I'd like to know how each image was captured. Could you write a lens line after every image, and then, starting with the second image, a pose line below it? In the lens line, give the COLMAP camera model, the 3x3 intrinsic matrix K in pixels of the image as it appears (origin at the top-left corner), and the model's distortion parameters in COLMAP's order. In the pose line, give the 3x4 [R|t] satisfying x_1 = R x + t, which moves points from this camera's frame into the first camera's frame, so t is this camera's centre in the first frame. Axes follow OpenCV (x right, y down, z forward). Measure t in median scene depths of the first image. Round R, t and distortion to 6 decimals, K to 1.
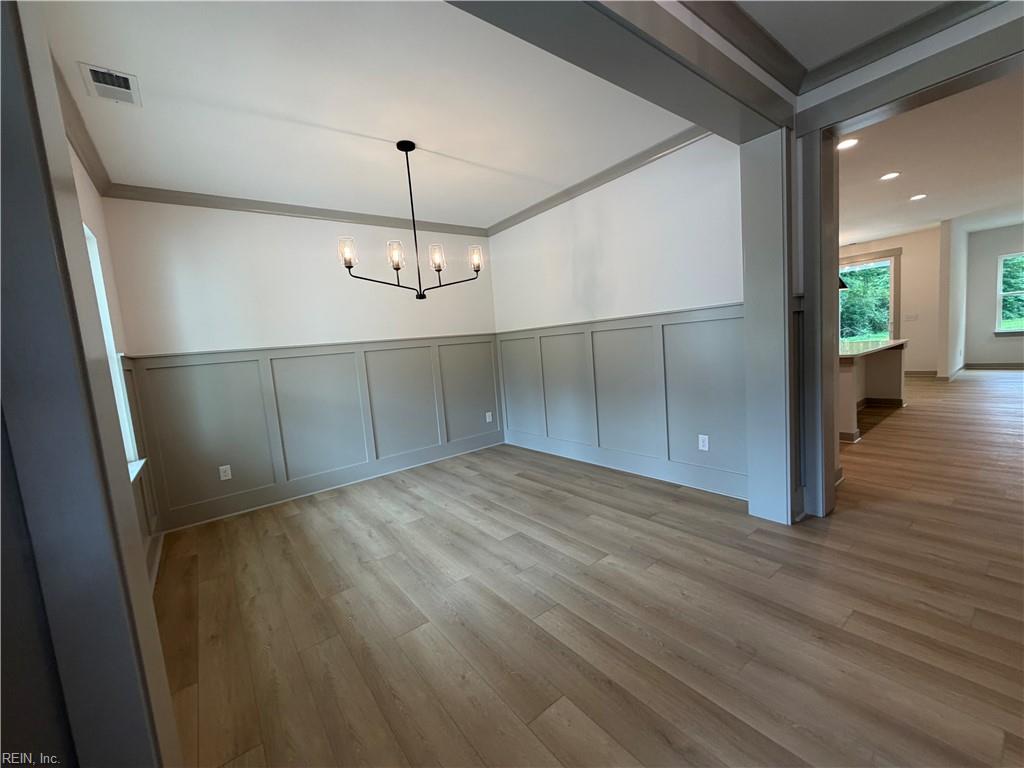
lens RADIAL K [[408.5, 0, 509.4], [0, 408.5, 385.8], [0, 0, 1]] dist [0.000150, -0.000035]
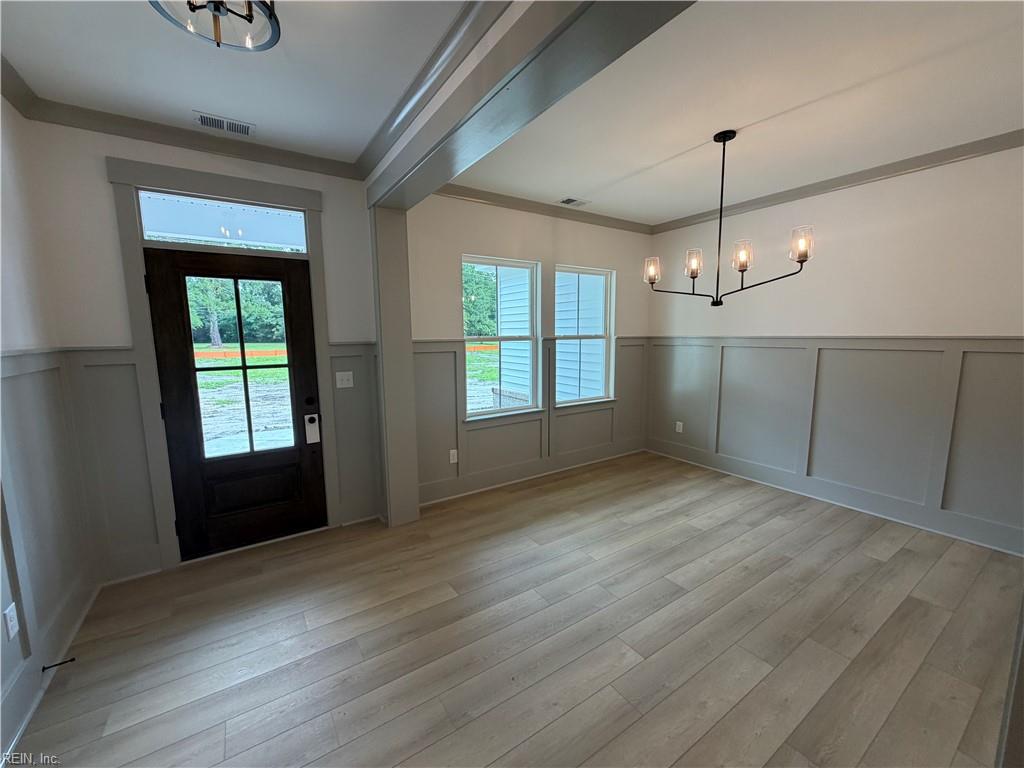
lens RADIAL K [[408.5, 0, 509.4], [0, 408.5, 385.8], [0, 0, 1]] dist [0.000150, -0.000035]
pose [[-0.070191, 0.214283, -0.974246, 0.707280], [-0.086127, 0.971706, 0.219930, -0.188572], [0.993809, 0.099345, -0.049749, 0.566964]]
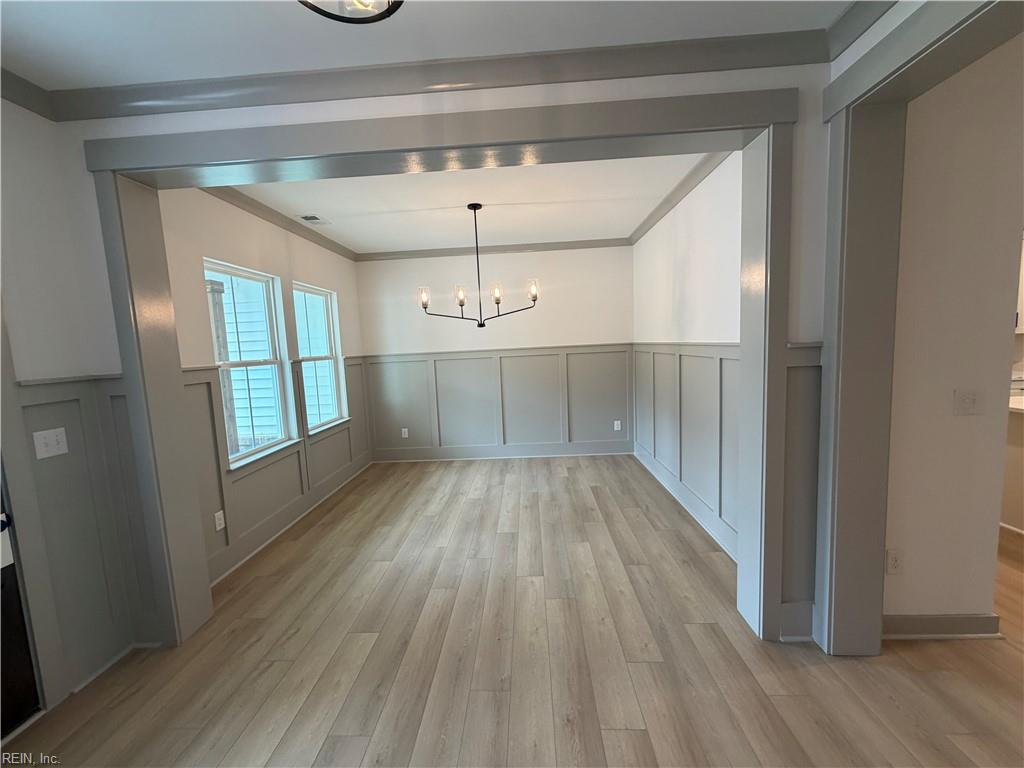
lens RADIAL K [[408.5, 0, 509.4], [0, 408.5, 385.8], [0, 0, 1]] dist [0.000150, -0.000035]
pose [[0.766428, 0.114353, -0.632069, 0.625537], [-0.083565, 0.993414, 0.078399, -0.131273], [0.636871, -0.007269, 0.770936, 0.082215]]
